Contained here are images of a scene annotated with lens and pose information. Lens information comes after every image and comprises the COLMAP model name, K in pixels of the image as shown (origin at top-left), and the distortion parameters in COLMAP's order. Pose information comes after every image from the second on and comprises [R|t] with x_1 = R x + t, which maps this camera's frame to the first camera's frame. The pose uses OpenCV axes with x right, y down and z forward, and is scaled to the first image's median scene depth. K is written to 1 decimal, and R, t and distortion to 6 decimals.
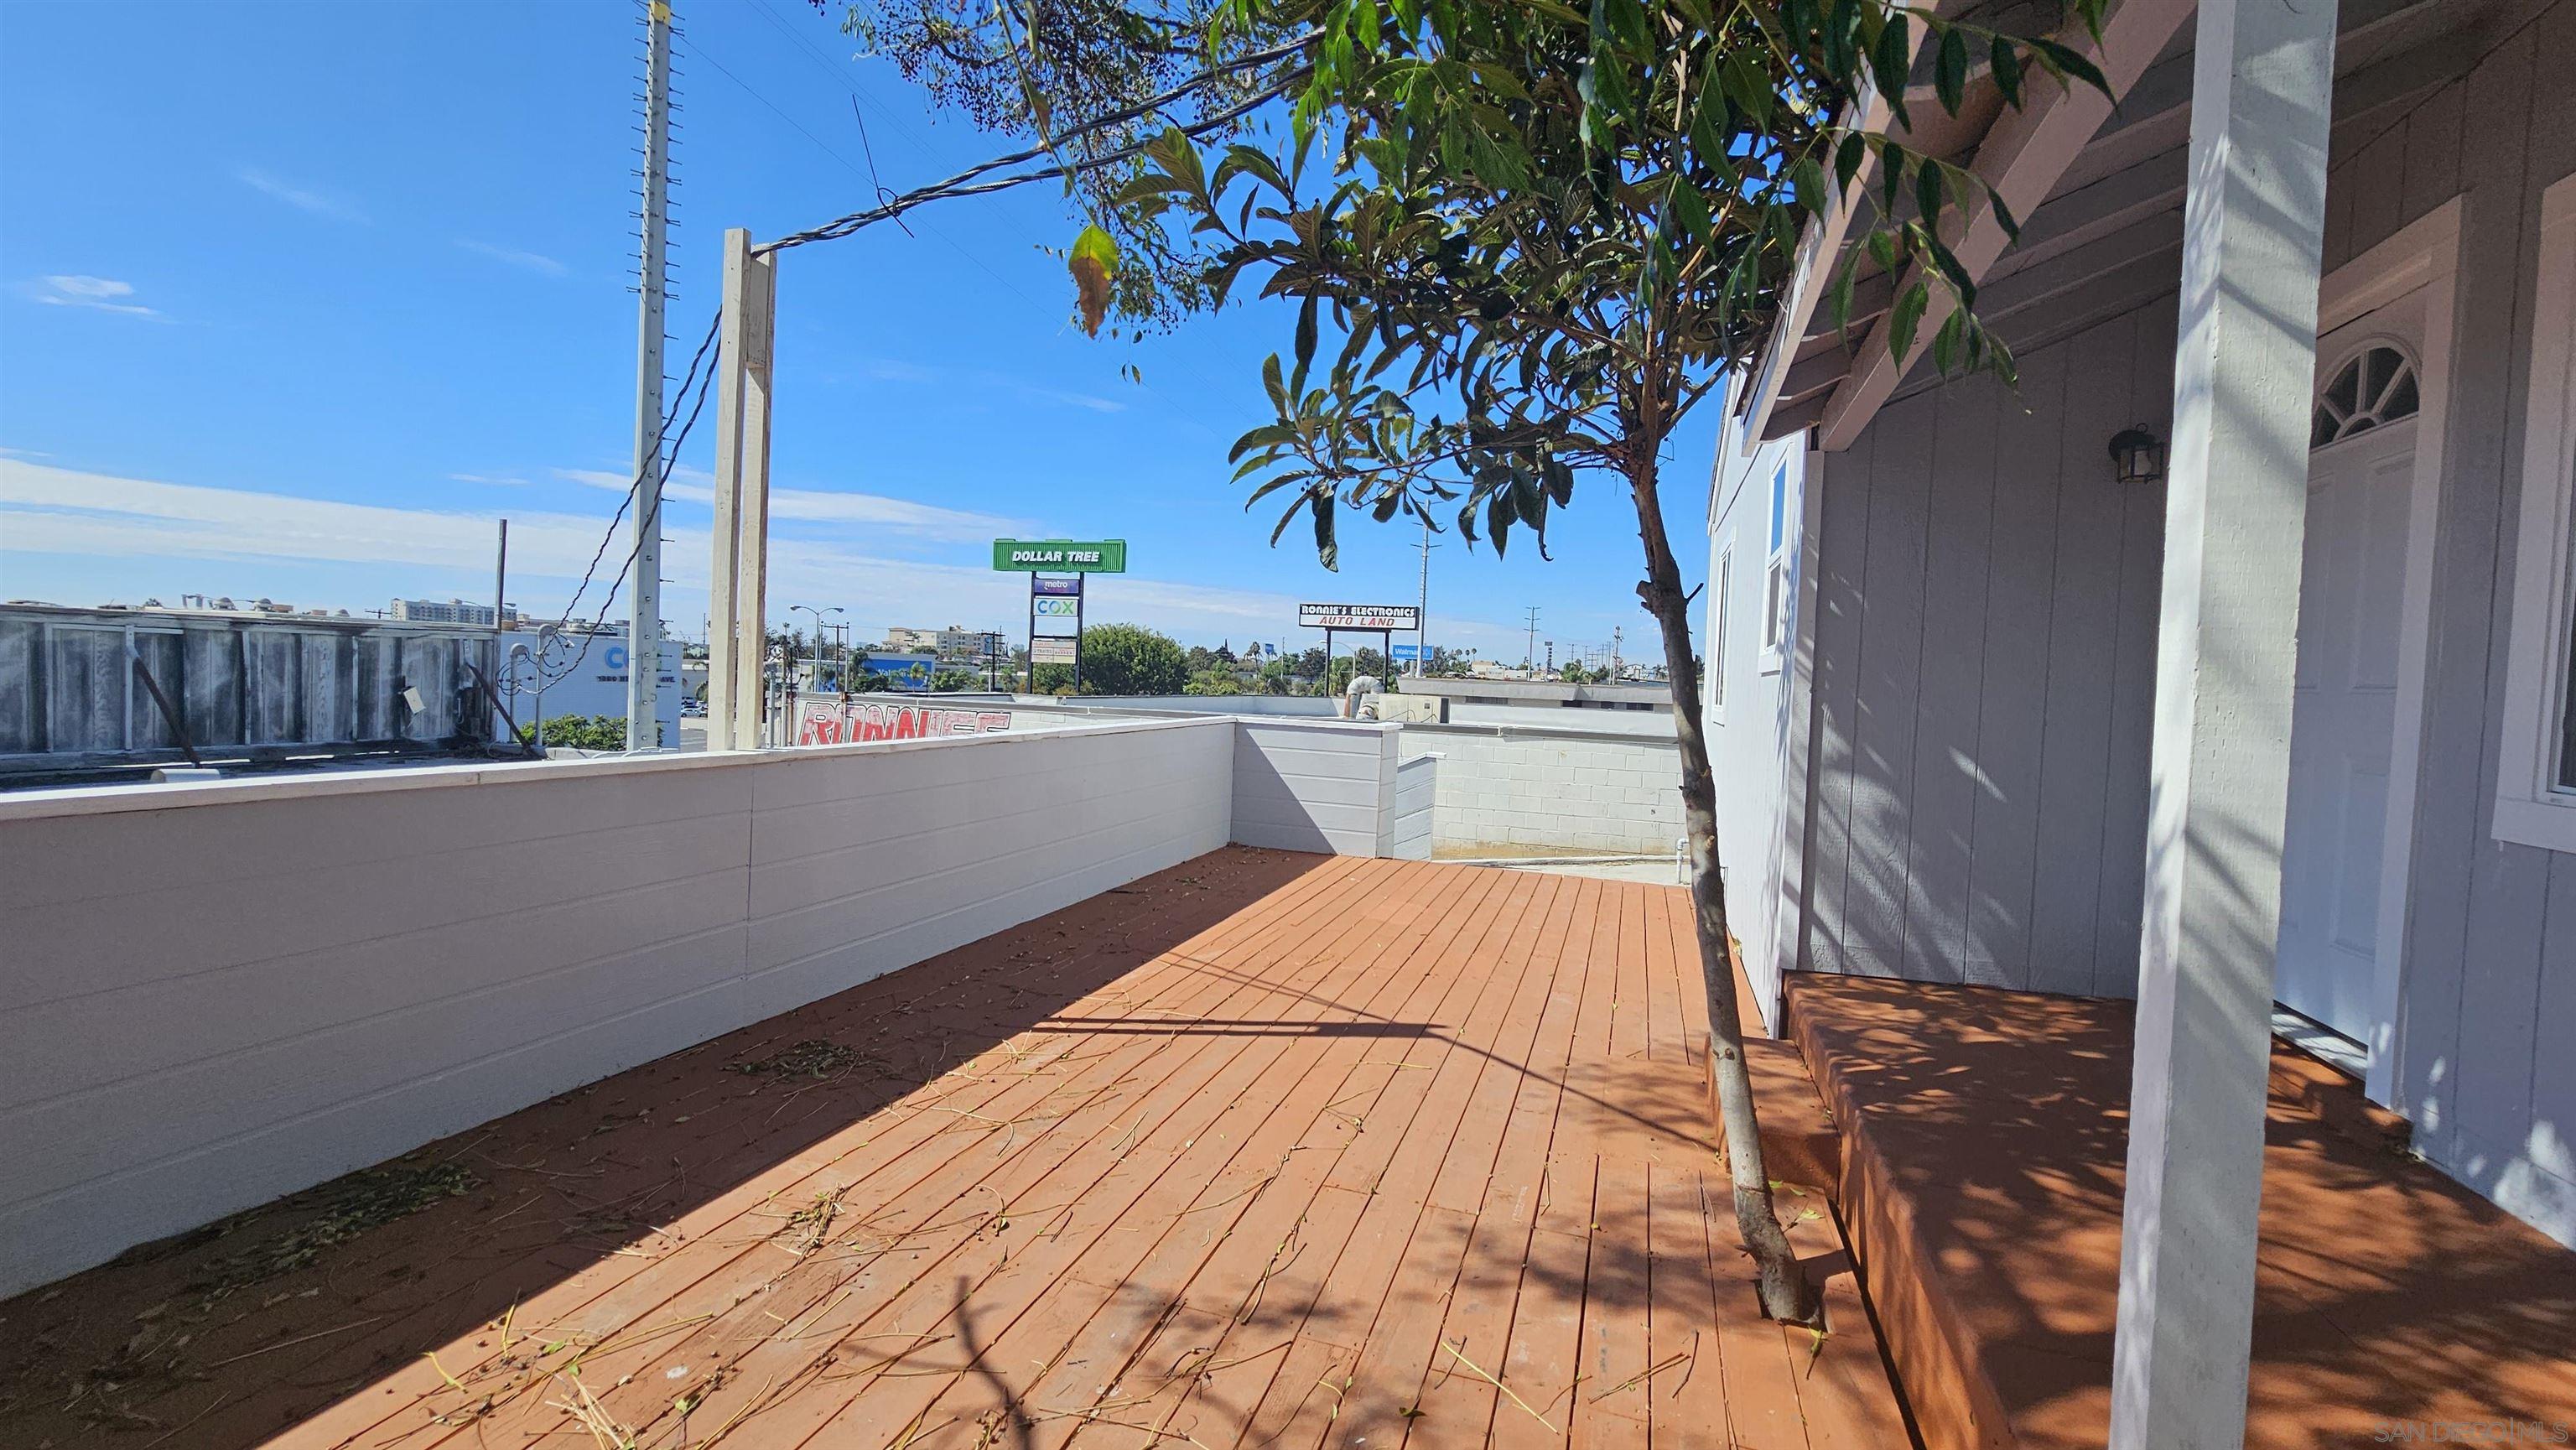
lens RADIAL K [[1060.7, 0, 1292.3], [0, 1060.7, 708.7], [0, 0, 1]] dist [-0.007024, 0.001764]
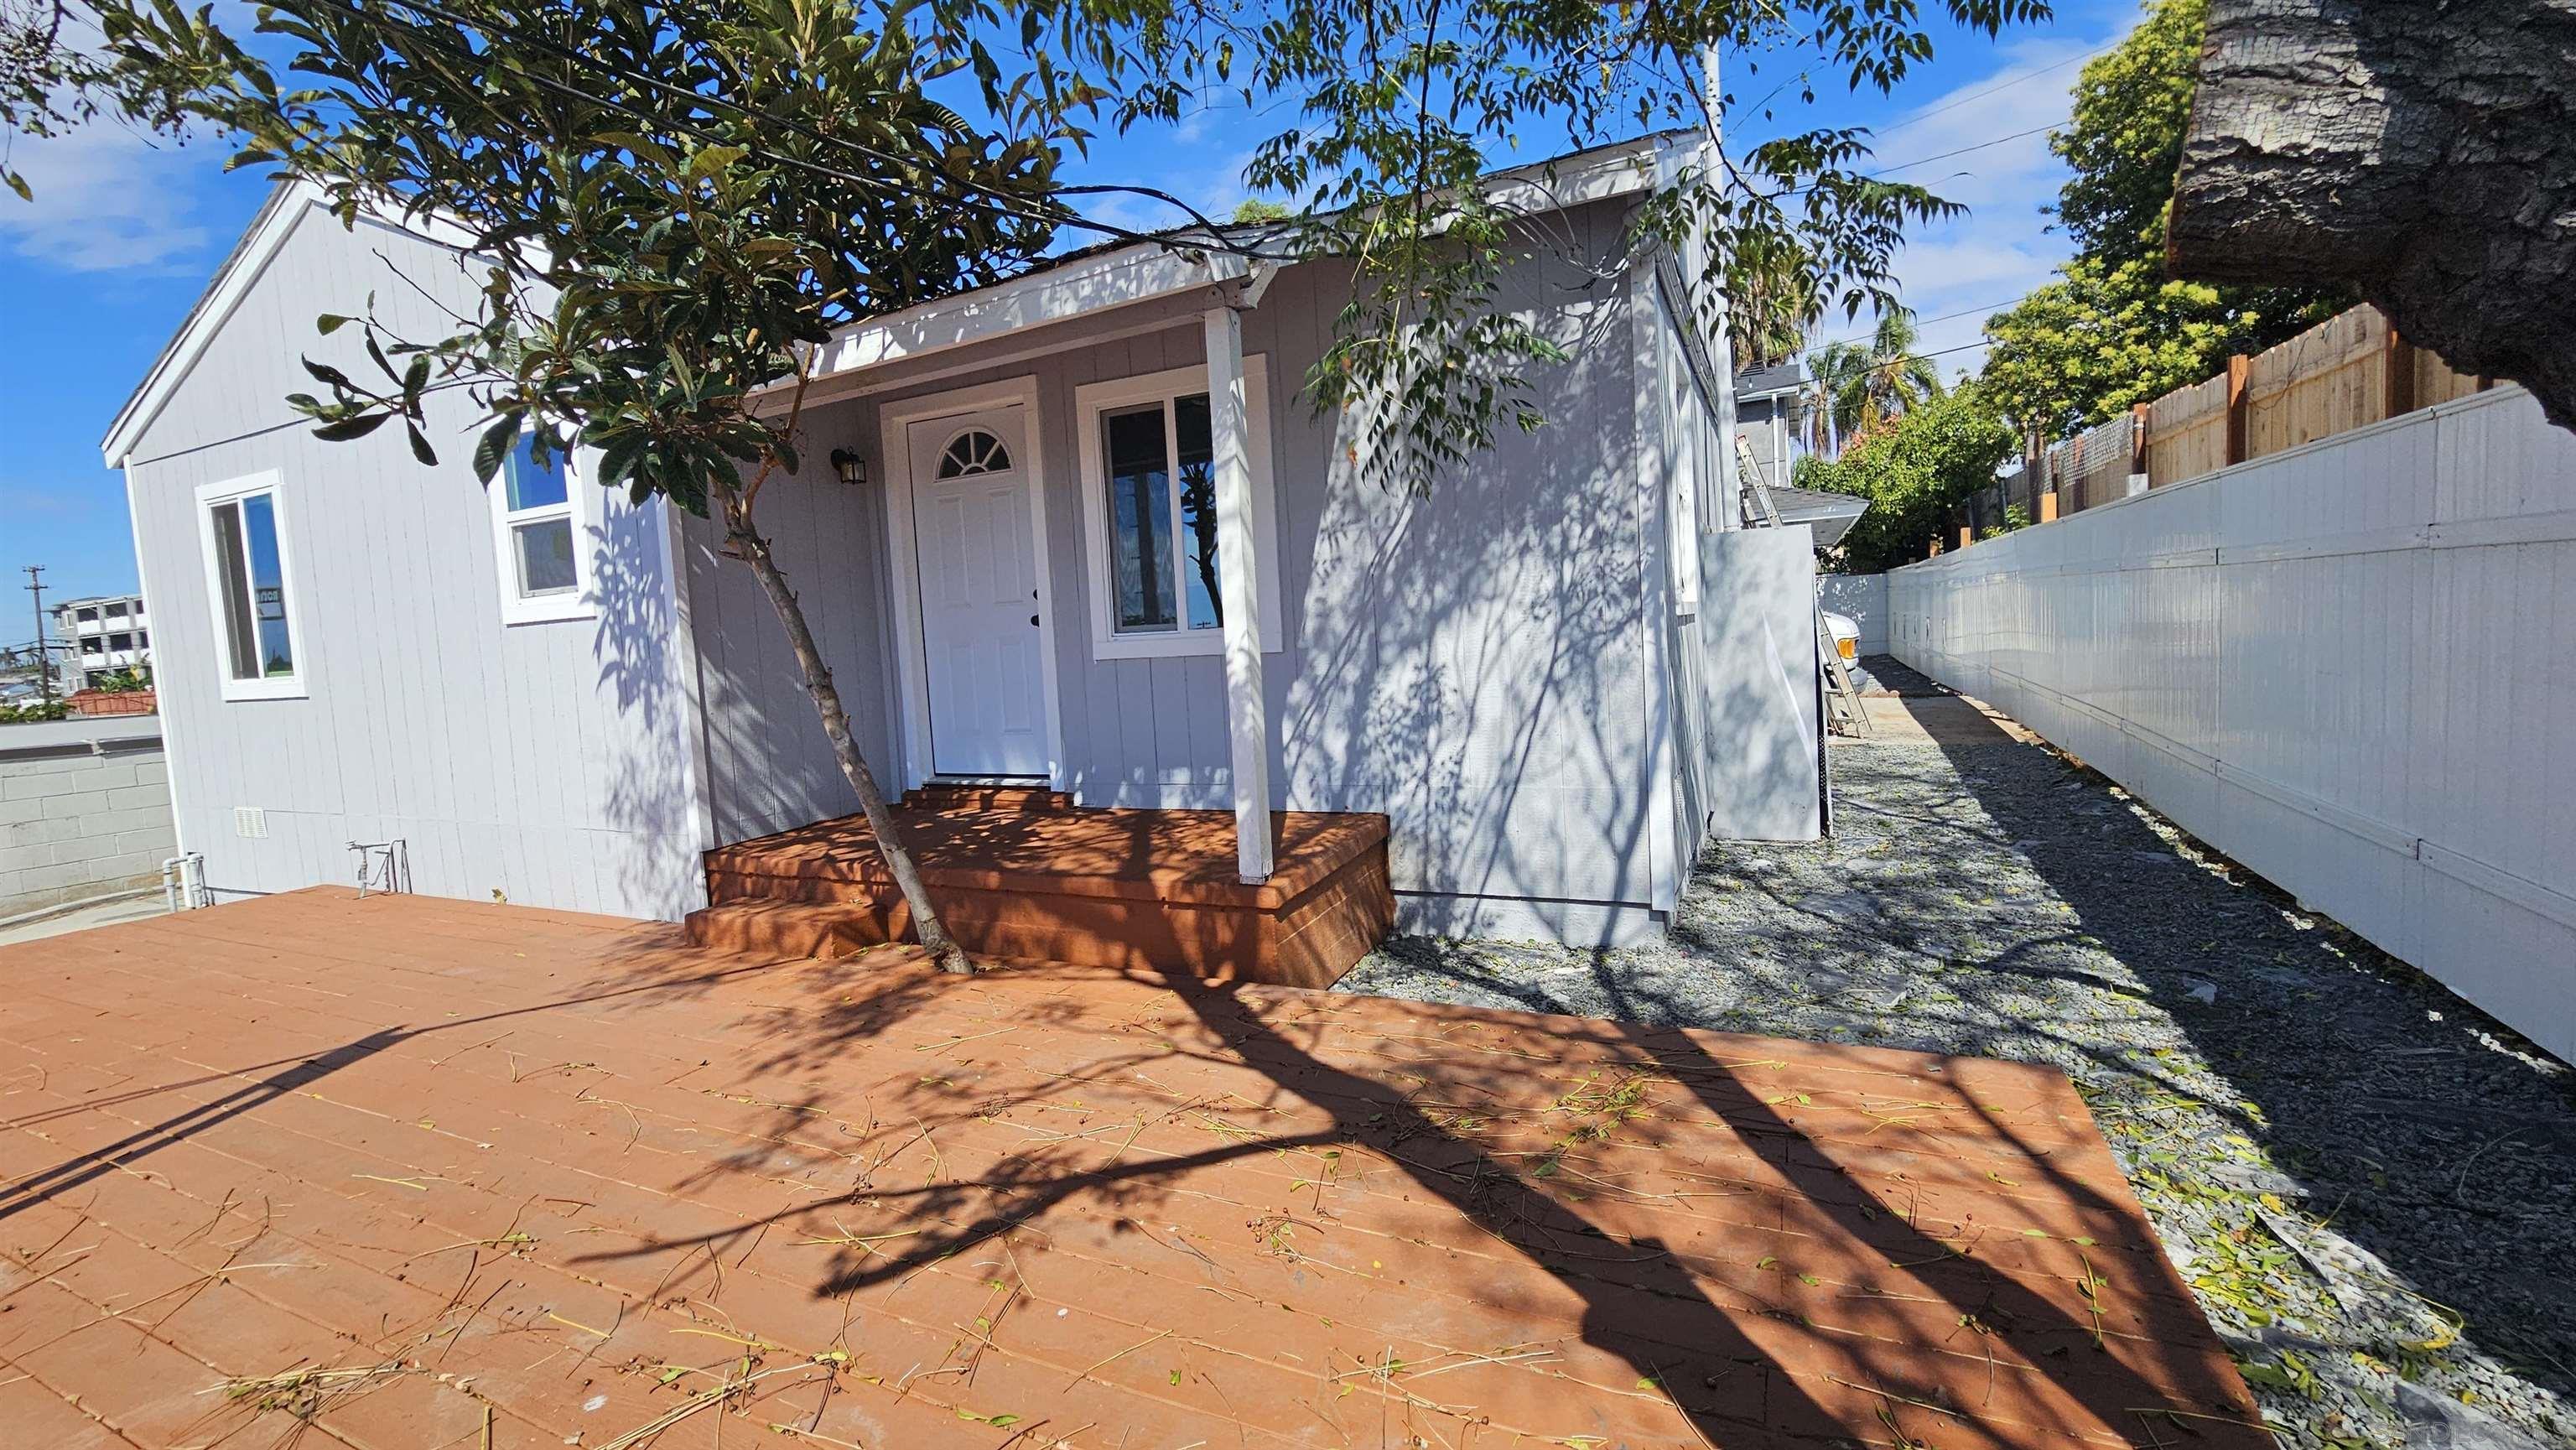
lens RADIAL K [[1060.7, 0, 1289.8], [0, 1060.7, 718.6], [0, 0, 1]] dist [-0.007024, 0.001764]
pose [[0.130270, -0.131278, 0.982749, -0.946669], [0.092147, 0.988508, 0.119833, 0.007459], [-0.987187, 0.074947, 0.140870, 0.180195]]
